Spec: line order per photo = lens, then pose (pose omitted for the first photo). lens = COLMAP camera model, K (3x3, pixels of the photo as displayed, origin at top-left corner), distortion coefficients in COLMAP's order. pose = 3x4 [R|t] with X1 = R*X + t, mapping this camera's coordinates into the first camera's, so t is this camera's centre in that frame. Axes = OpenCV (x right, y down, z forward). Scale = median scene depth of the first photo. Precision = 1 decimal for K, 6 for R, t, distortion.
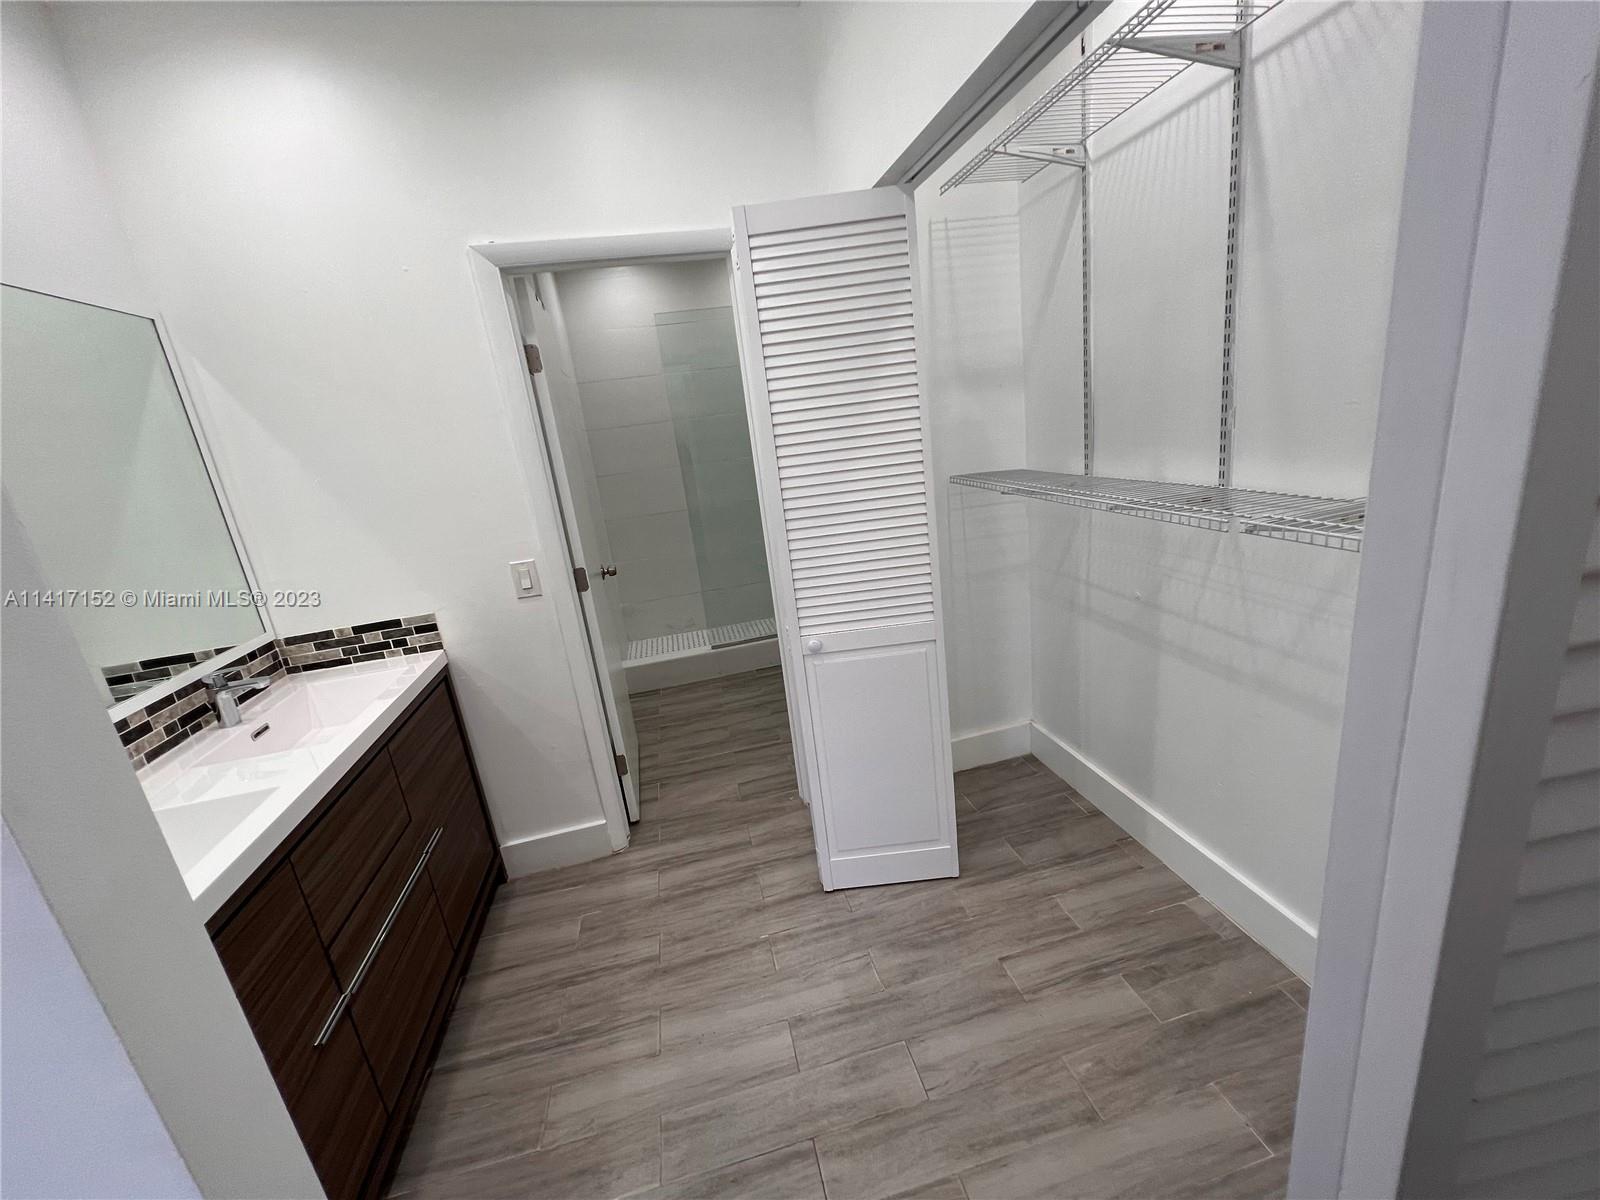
lens RADIAL K [[643.2, 0, 797.1], [0, 643.2, 601.5], [0, 0, 1]] dist [-0.003521, 0.001297]
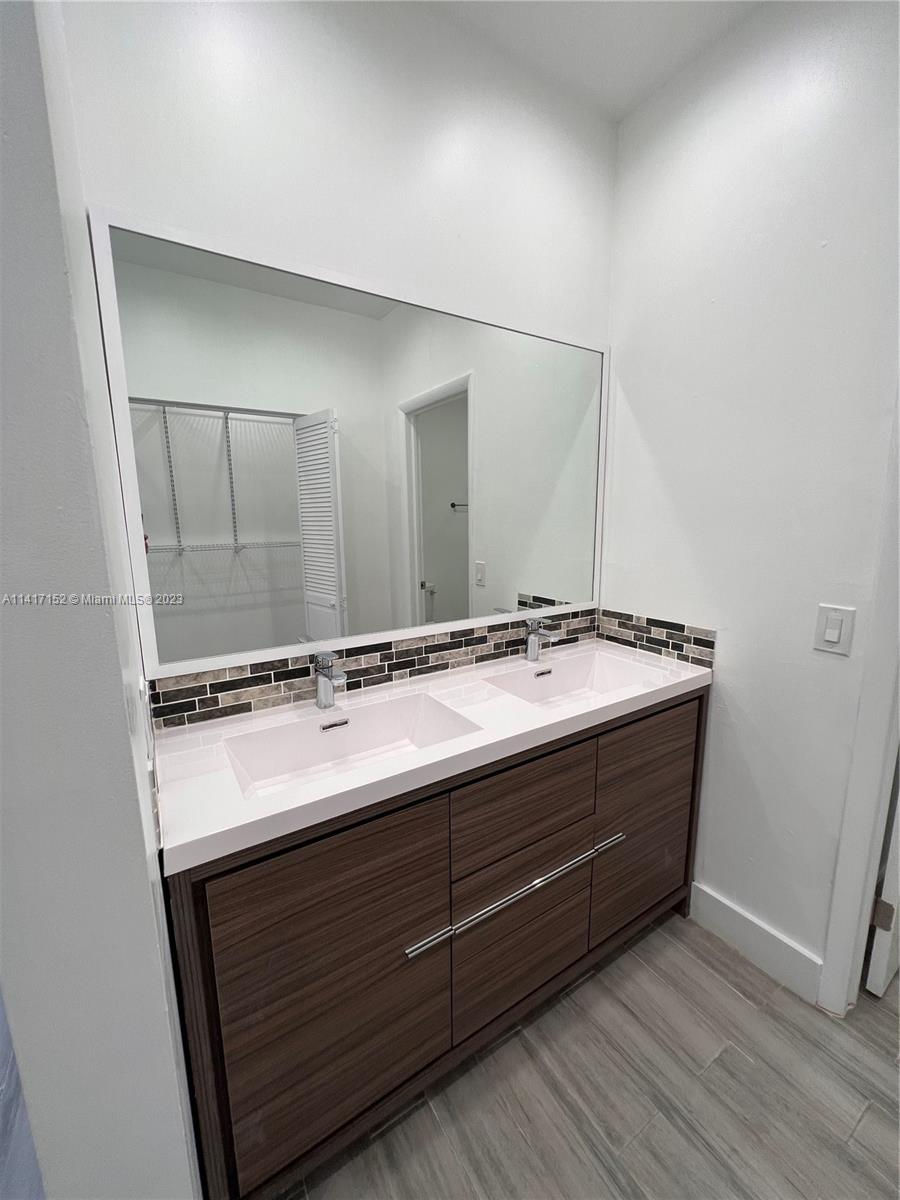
lens RADIAL K [[482.4, 0, 448.9], [0, 482.4, 599.8], [0, 0, 1]] dist [-0.003521, 0.001297]
pose [[0.352294, 0.277007, -0.893955, -0.075800], [-0.283681, 0.941862, 0.180058, -0.043011], [0.891860, 0.190165, 0.410394, 0.344706]]
